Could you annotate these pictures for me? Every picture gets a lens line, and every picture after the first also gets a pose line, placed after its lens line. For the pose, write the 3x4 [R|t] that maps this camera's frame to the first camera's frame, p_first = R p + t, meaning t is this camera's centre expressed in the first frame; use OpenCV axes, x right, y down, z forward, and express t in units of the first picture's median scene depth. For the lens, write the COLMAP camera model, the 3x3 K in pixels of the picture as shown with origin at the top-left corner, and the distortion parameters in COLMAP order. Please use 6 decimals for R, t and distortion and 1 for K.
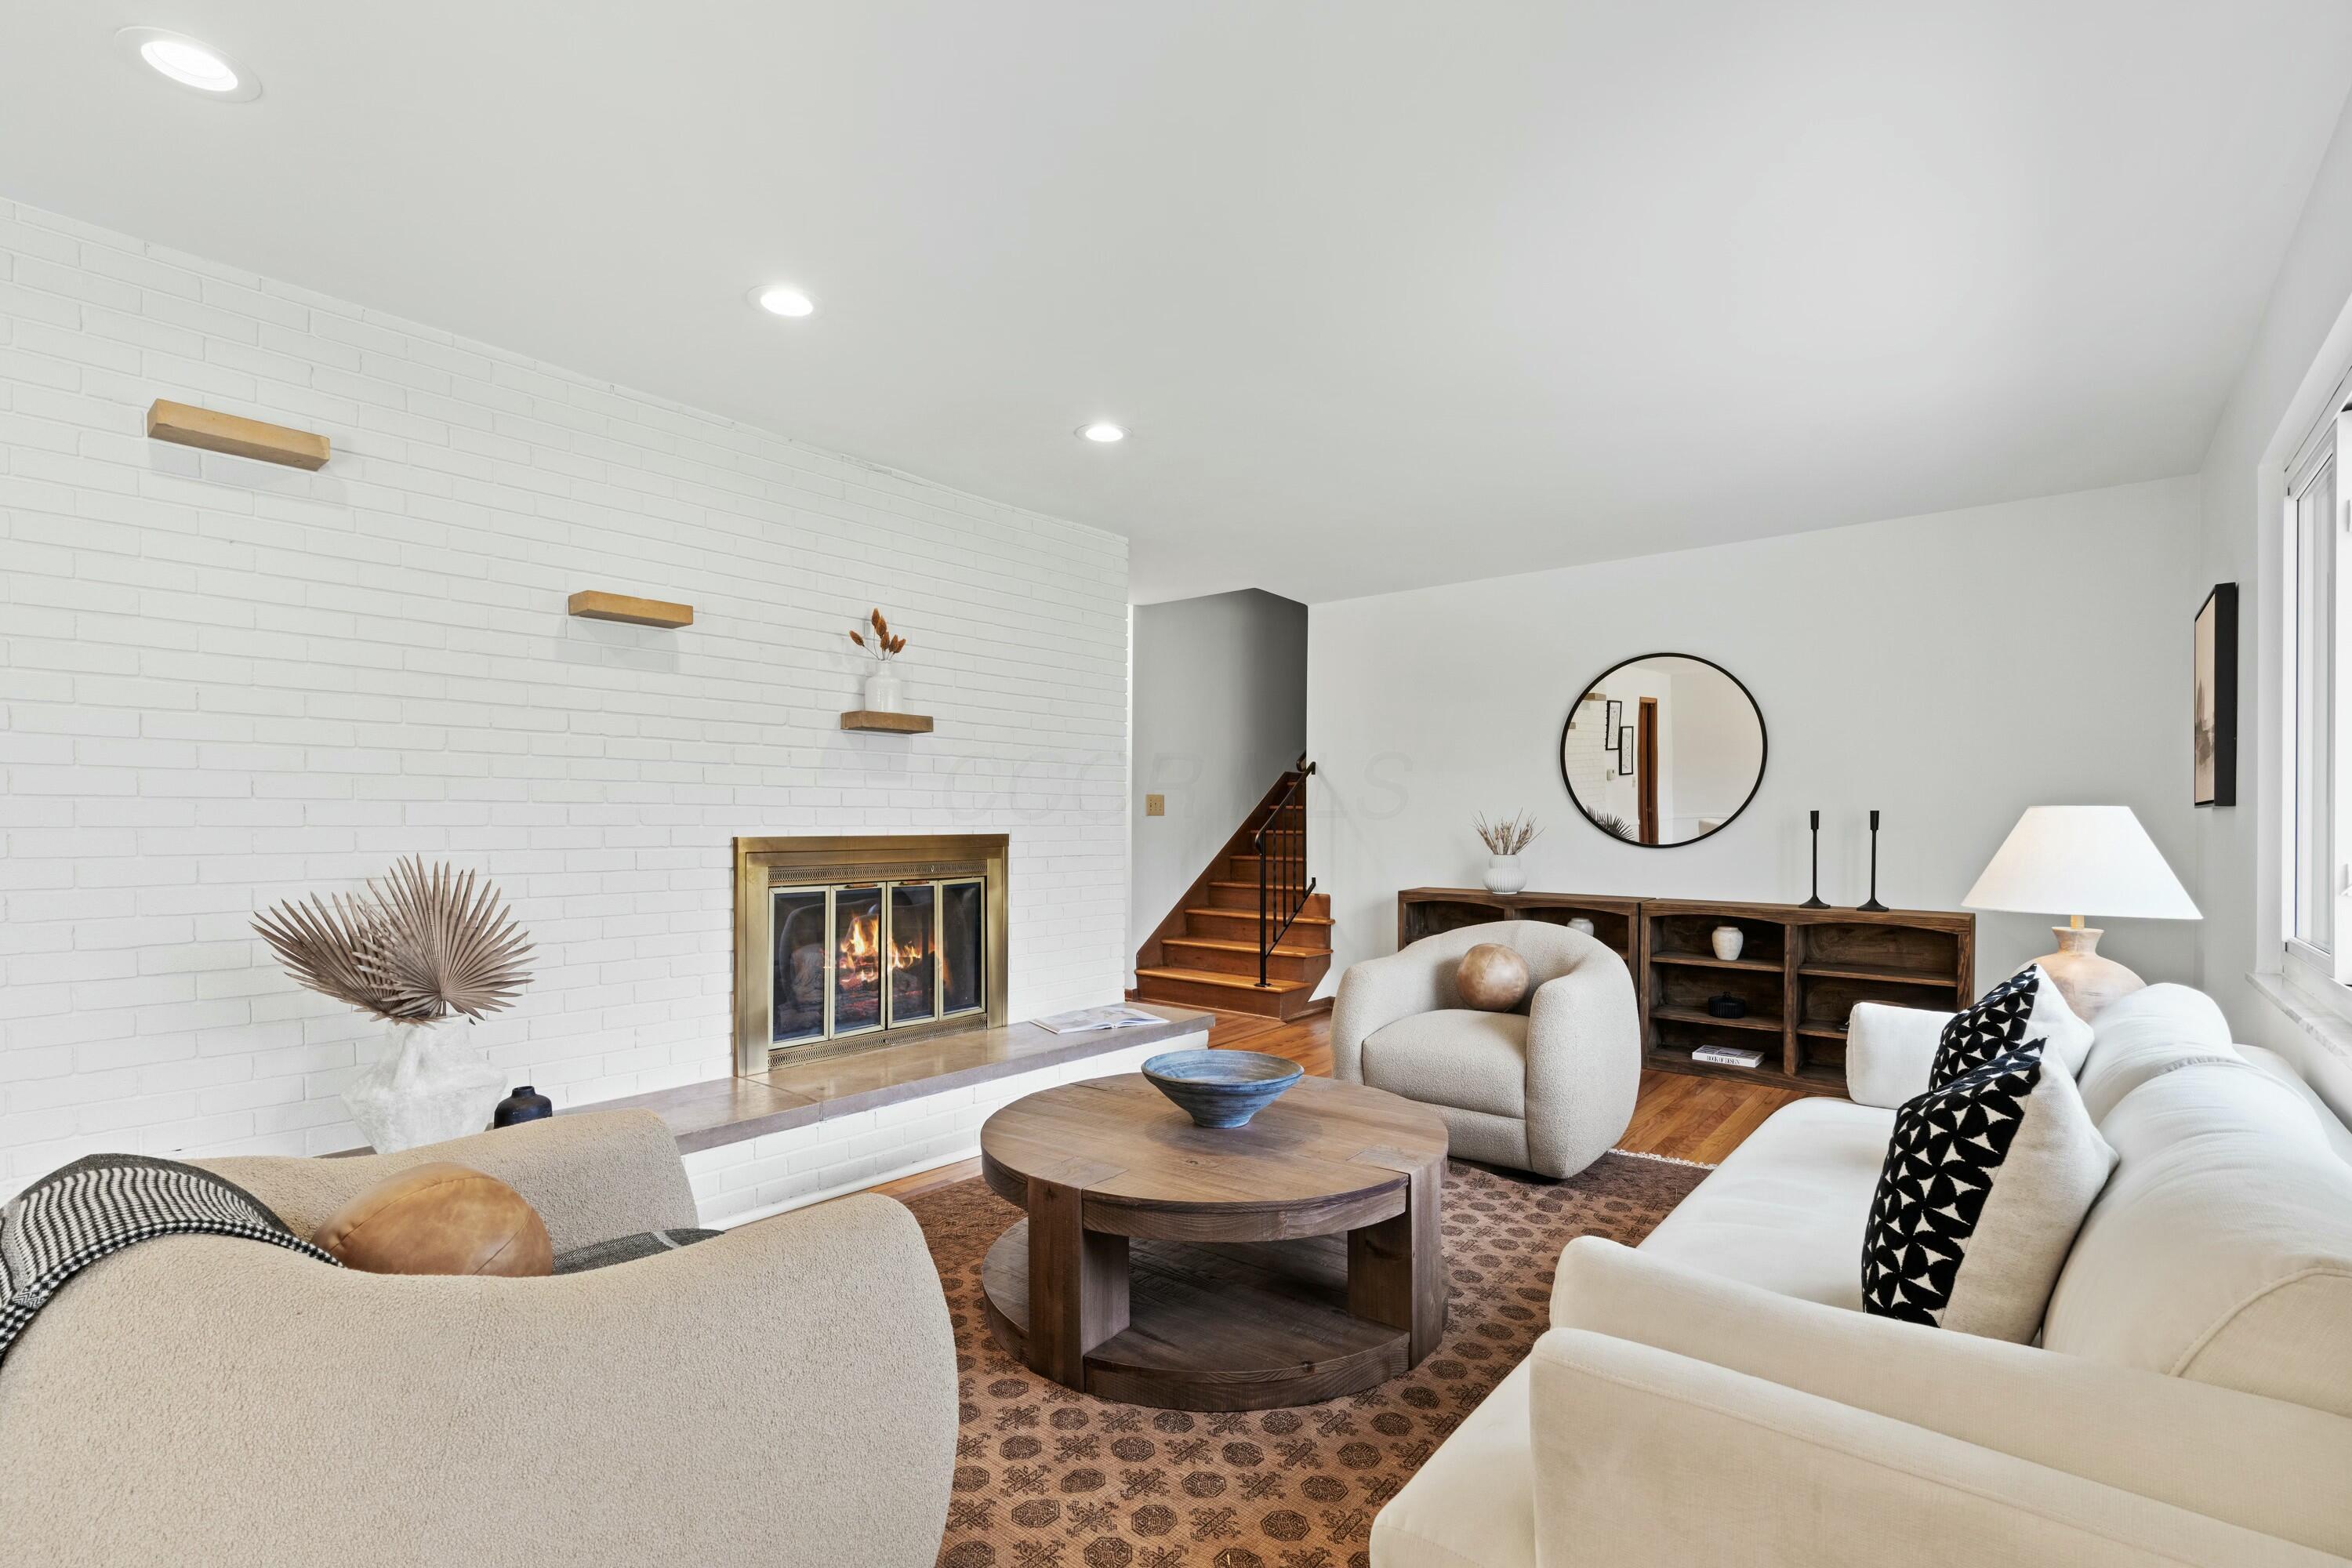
lens RADIAL K [[1059.8, 0, 1166.3], [0, 1059.8, 798.3], [0, 0, 1]] dist [-0.007928, 0.005227]
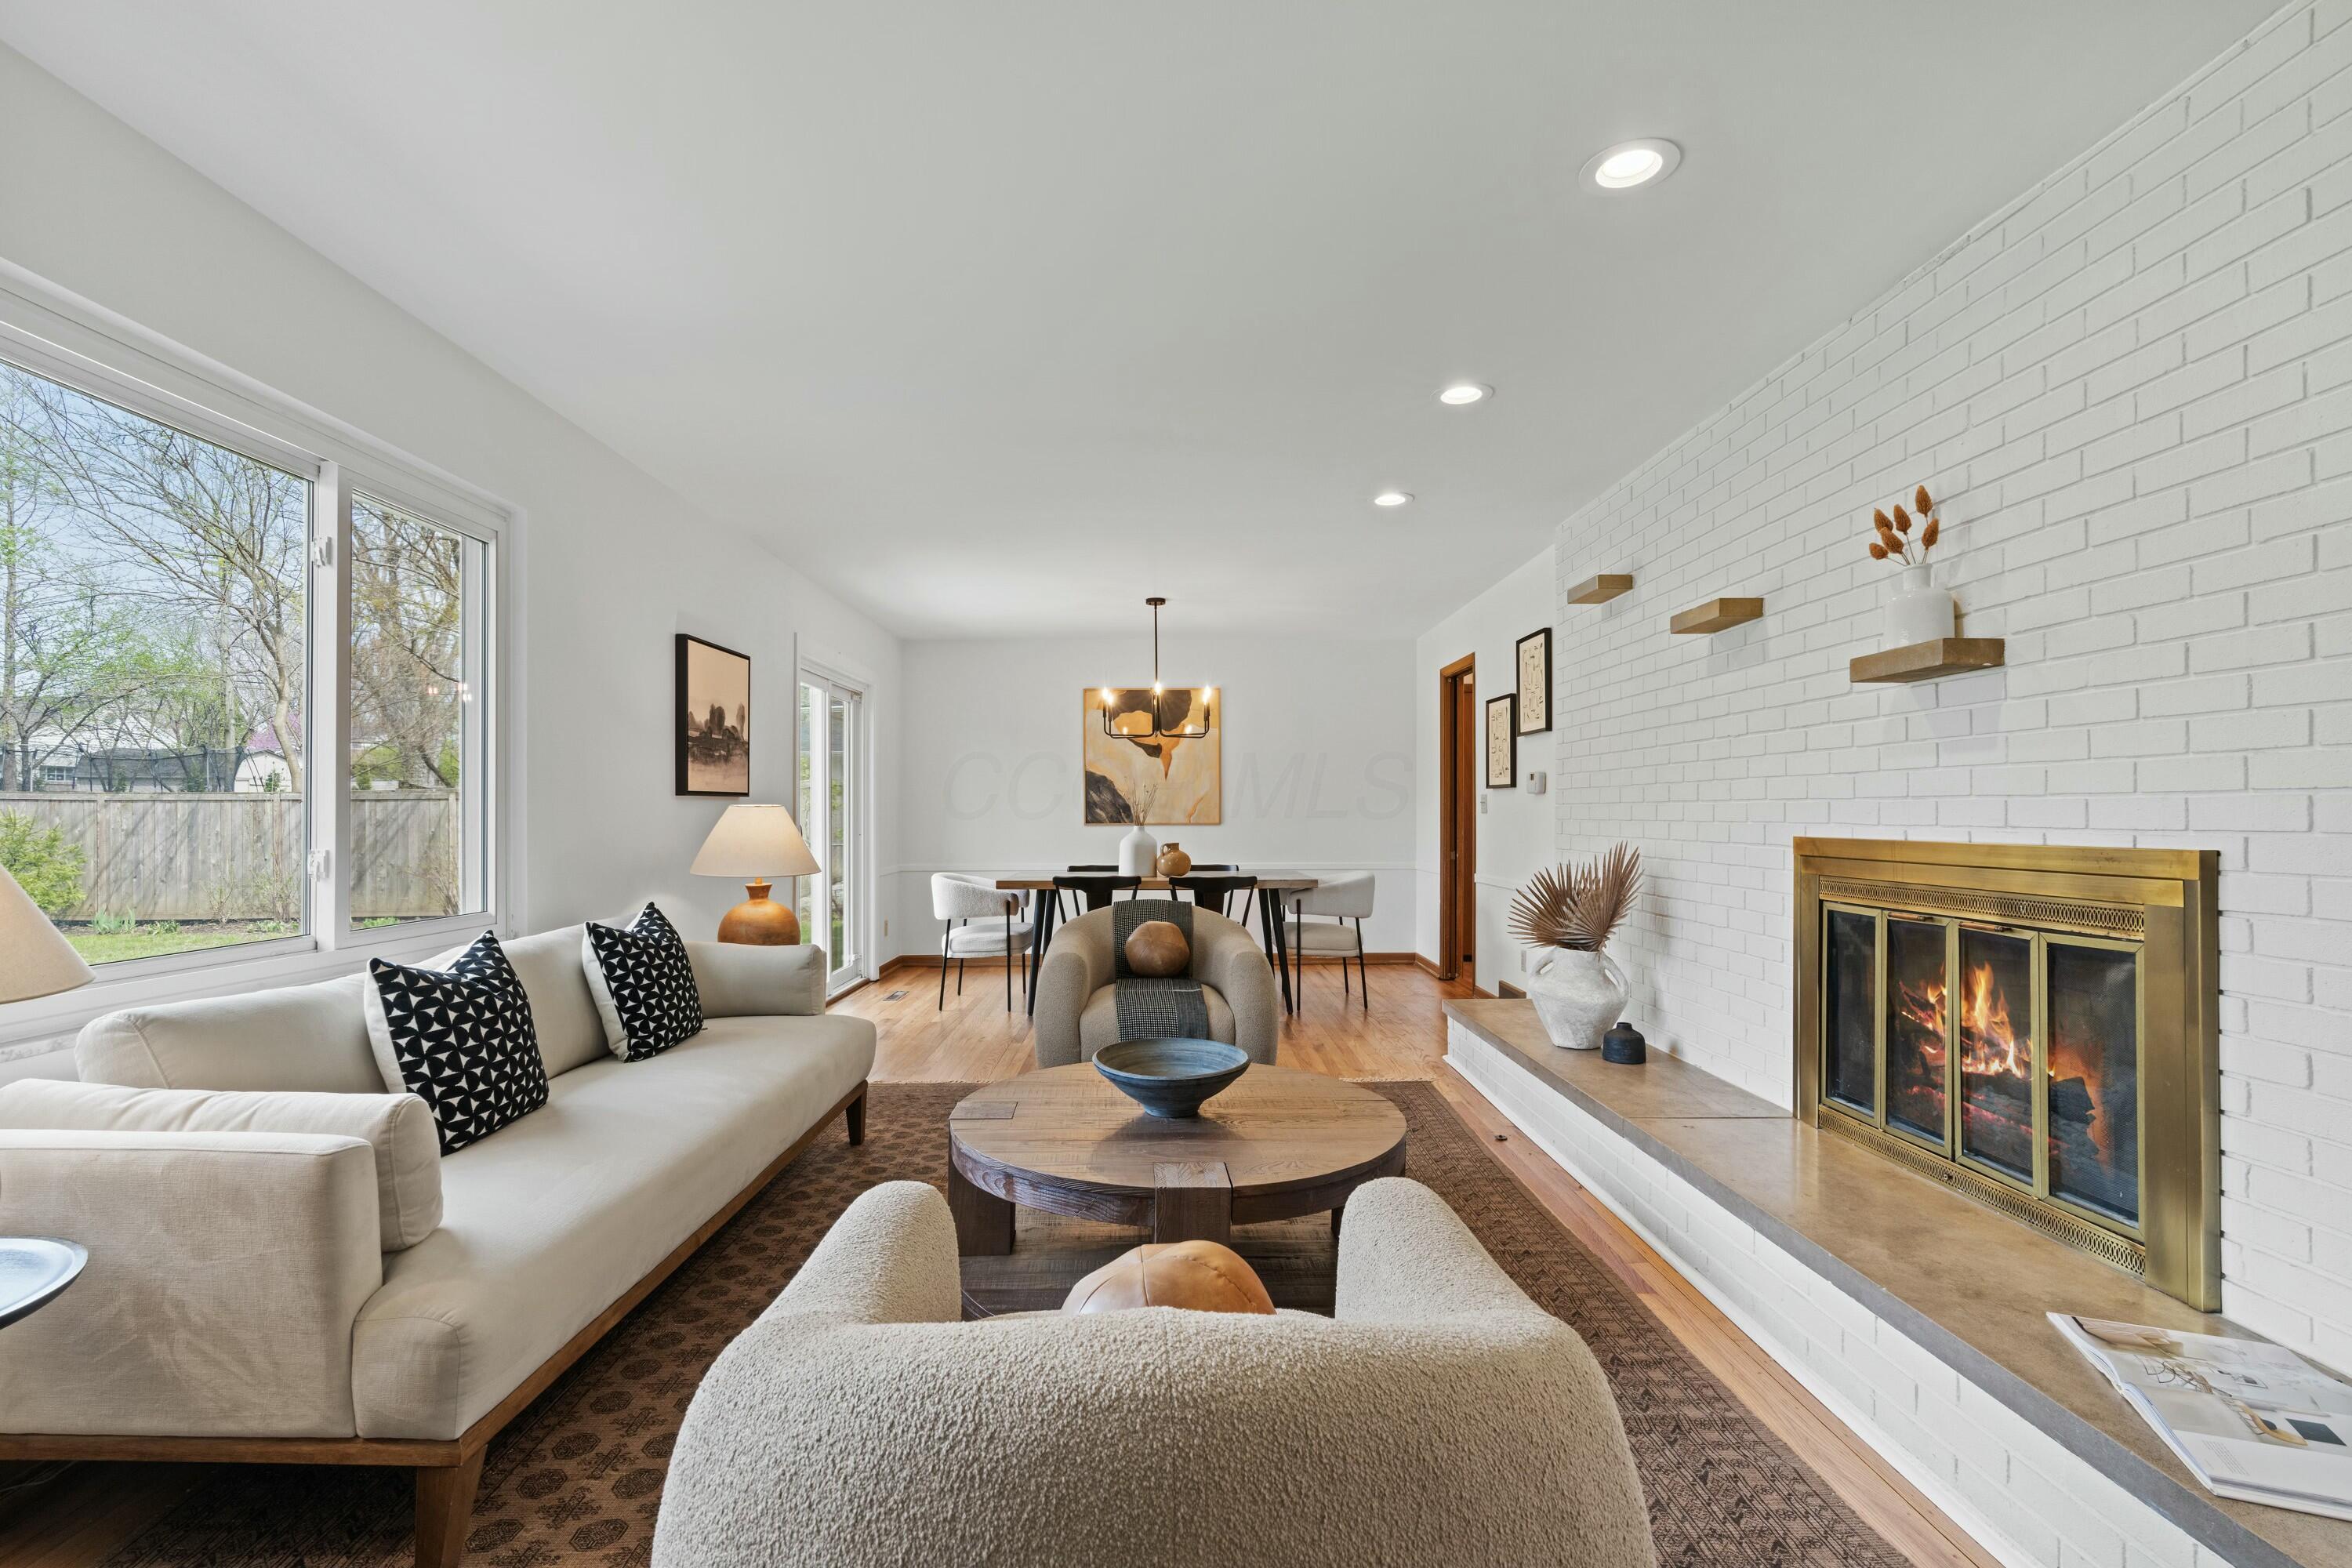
lens RADIAL K [[1059.8, 0, 1166.3], [0, 1059.8, 798.3], [0, 0, 1]] dist [-0.007928, 0.005227]
pose [[-0.757405, -0.015765, -0.652755, 0.471281], [0.009145, 0.999354, -0.034747, 0.026547], [0.652881, -0.032287, -0.756772, 1.157508]]
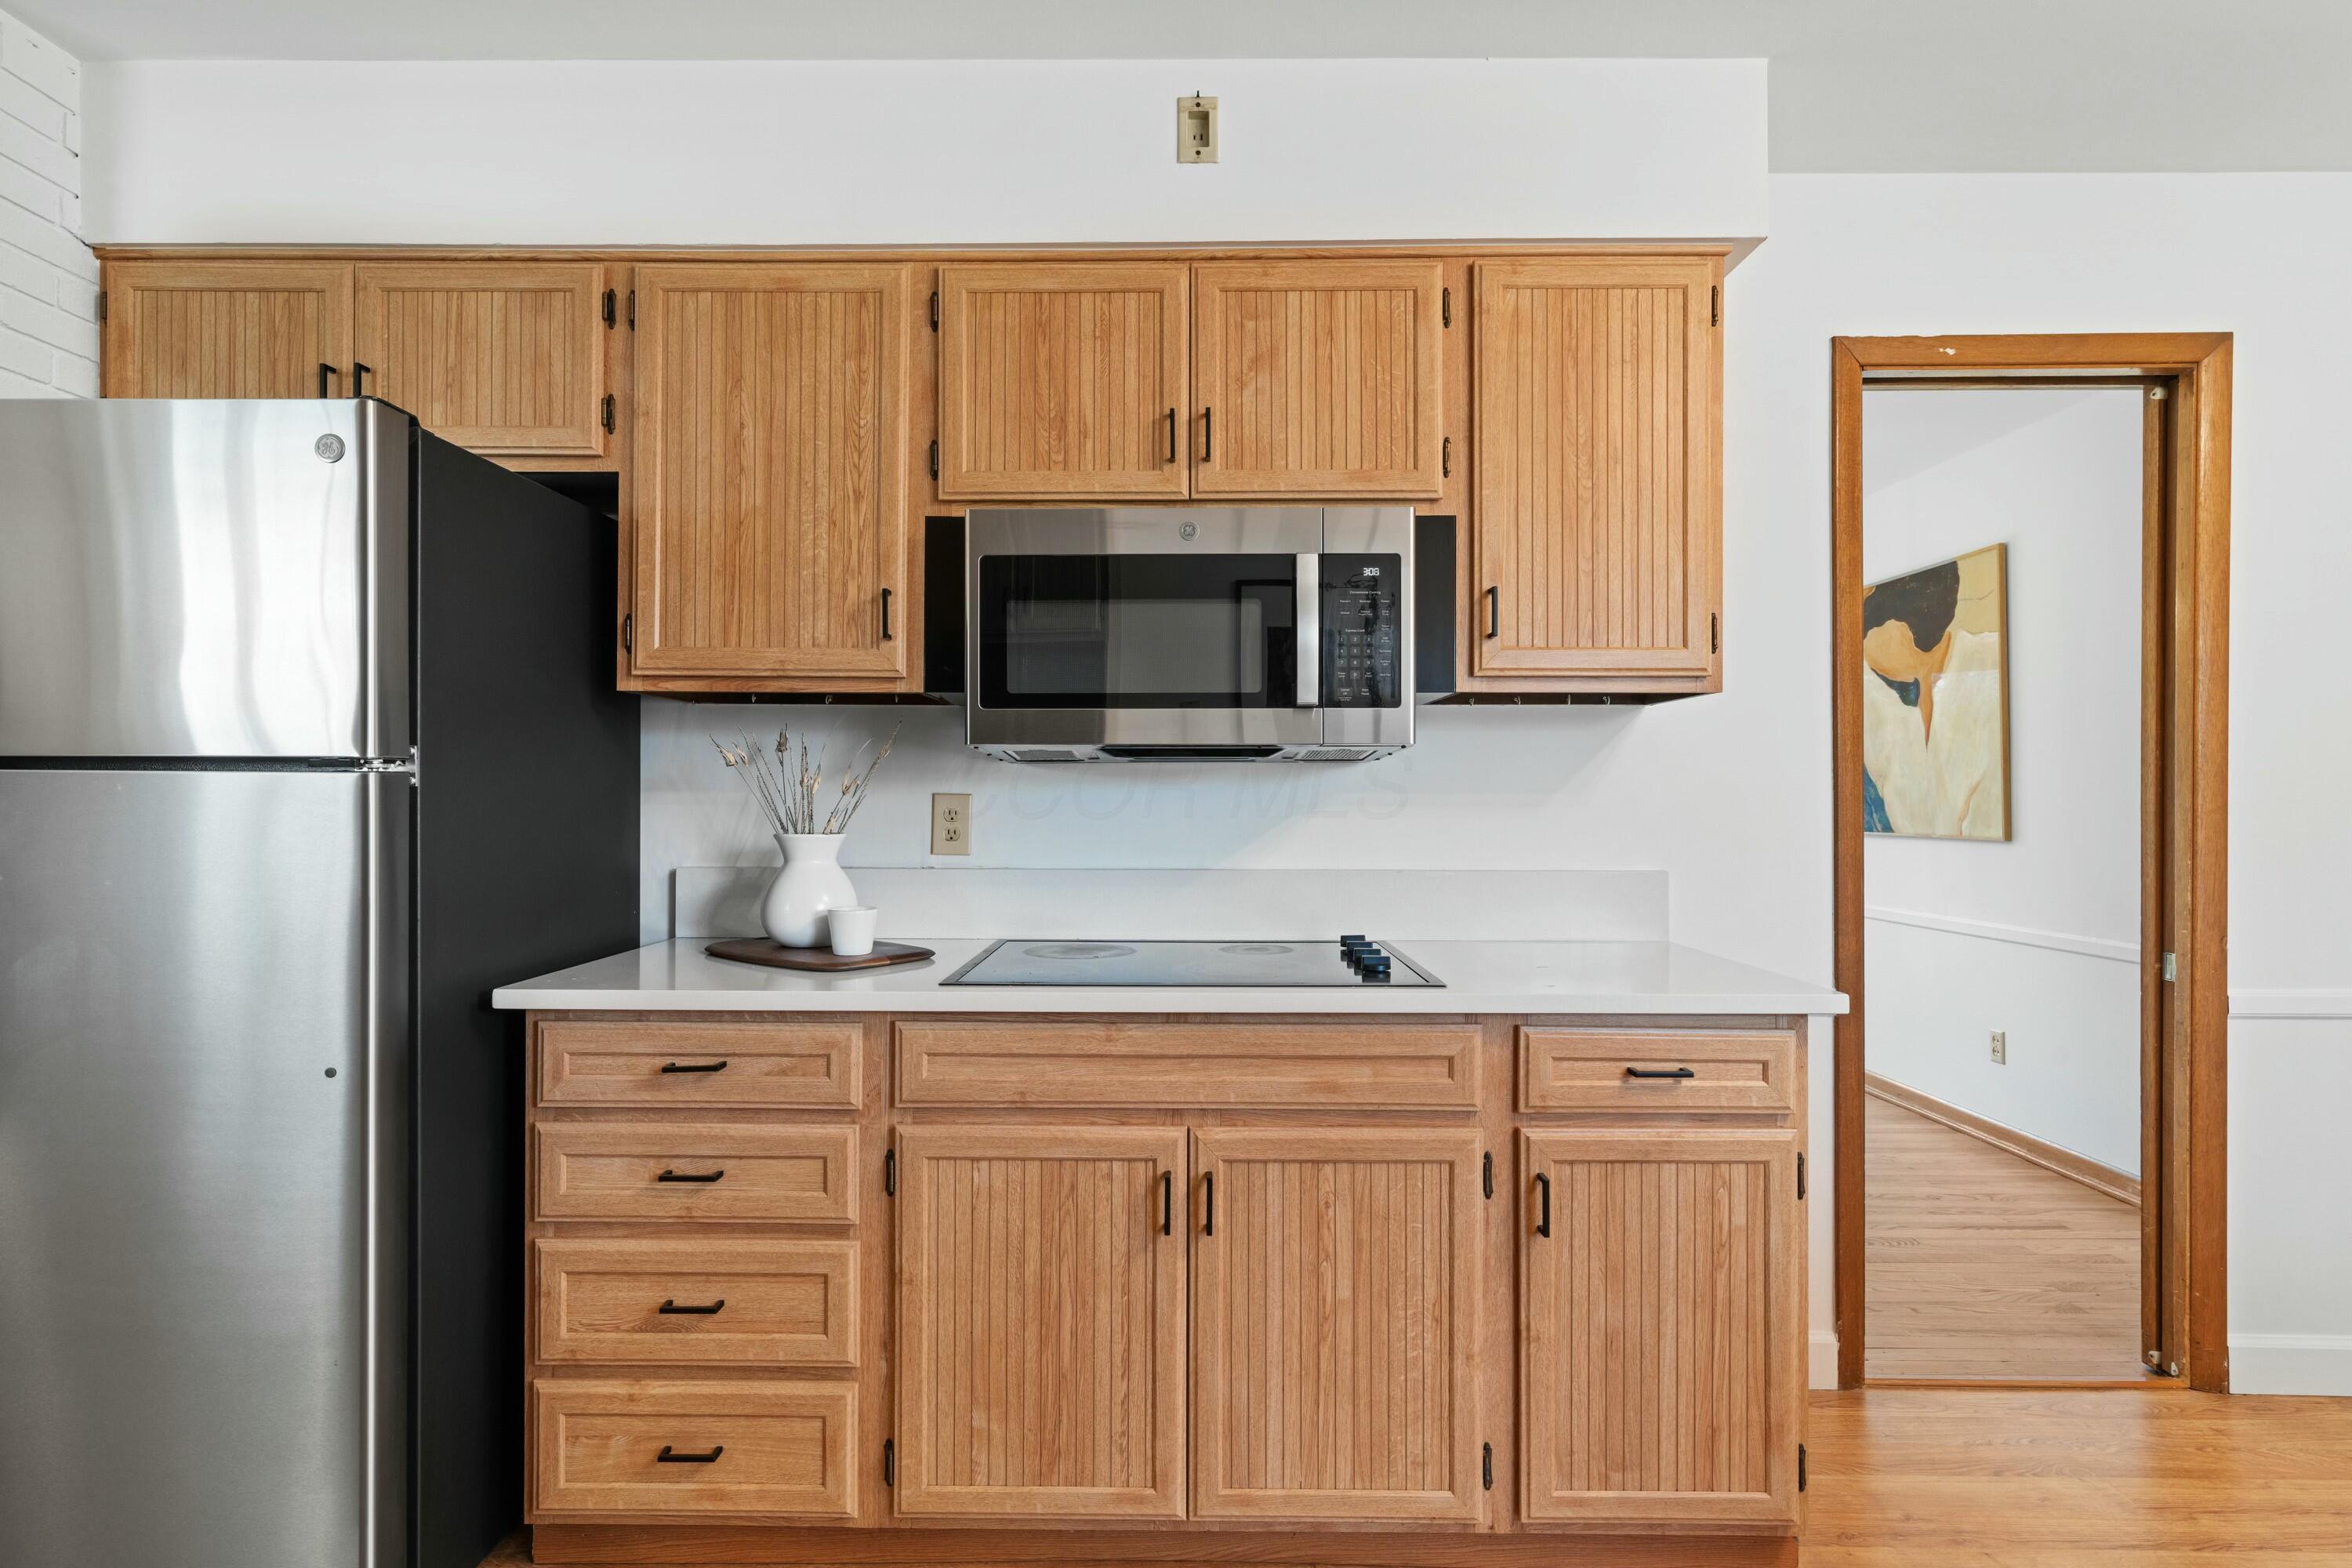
lens RADIAL K [[1121.0, 0, 1174.6], [0, 1121.0, 789.9], [0, 0, 1]] dist [-0.004309, 0.000264]
pose [[-0.641805, -0.002619, 0.766864, -1.197615], [-0.023434, 0.999594, -0.016199, -0.003968], [-0.766510, -0.028368, -0.641606, 0.872490]]
